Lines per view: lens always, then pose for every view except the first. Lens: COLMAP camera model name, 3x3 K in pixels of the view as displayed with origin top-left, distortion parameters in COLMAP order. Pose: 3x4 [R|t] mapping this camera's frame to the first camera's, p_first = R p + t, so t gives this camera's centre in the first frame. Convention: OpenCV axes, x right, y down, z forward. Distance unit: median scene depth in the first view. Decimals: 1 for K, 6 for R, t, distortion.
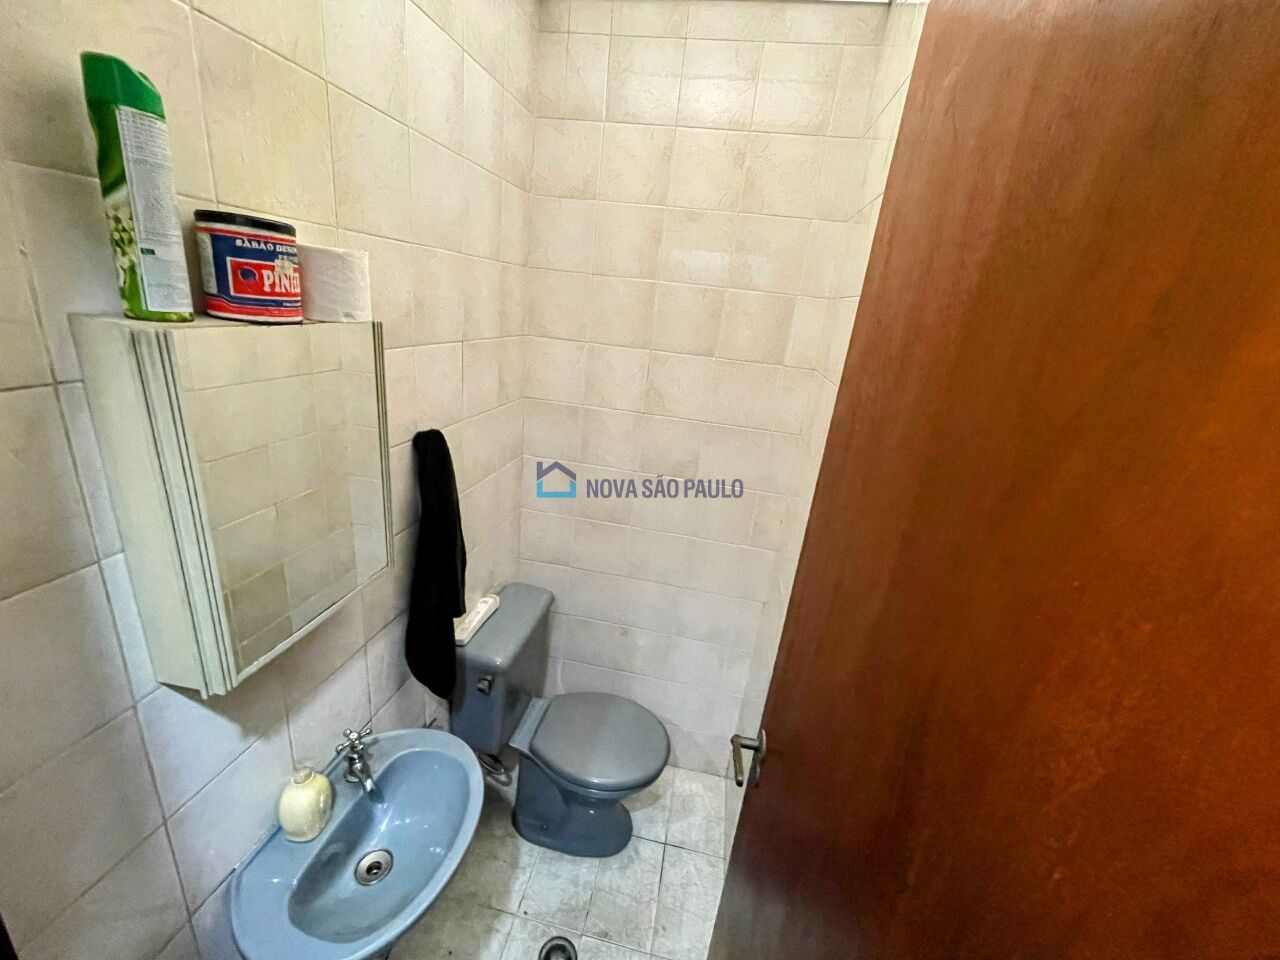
lens RADIAL K [[515.0, 0, 641.3], [0, 515.0, 483.8], [0, 0, 1]] dist [-0.002622, 0.000206]
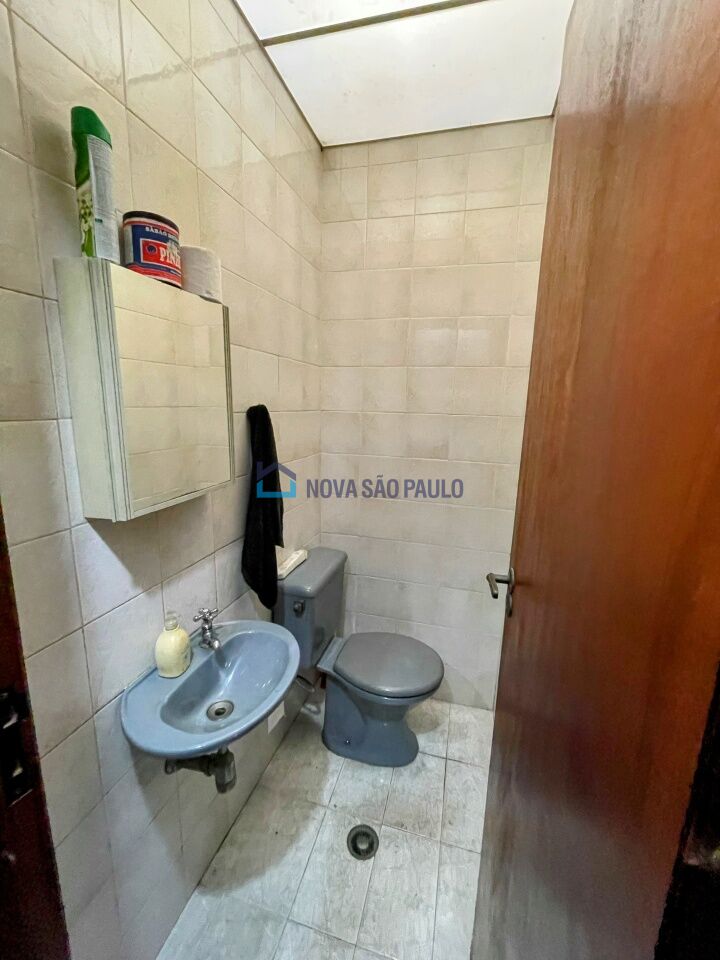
lens RADIAL K [[386.2, 0, 366.8], [0, 386.2, 480.5], [0, 0, 1]] dist [-0.002622, 0.000206]
pose [[0.992678, -0.065325, -0.101598, -0.007568], [0.050141, 0.988099, -0.145414, 0.294360], [0.109888, 0.139255, 0.984140, -0.013120]]
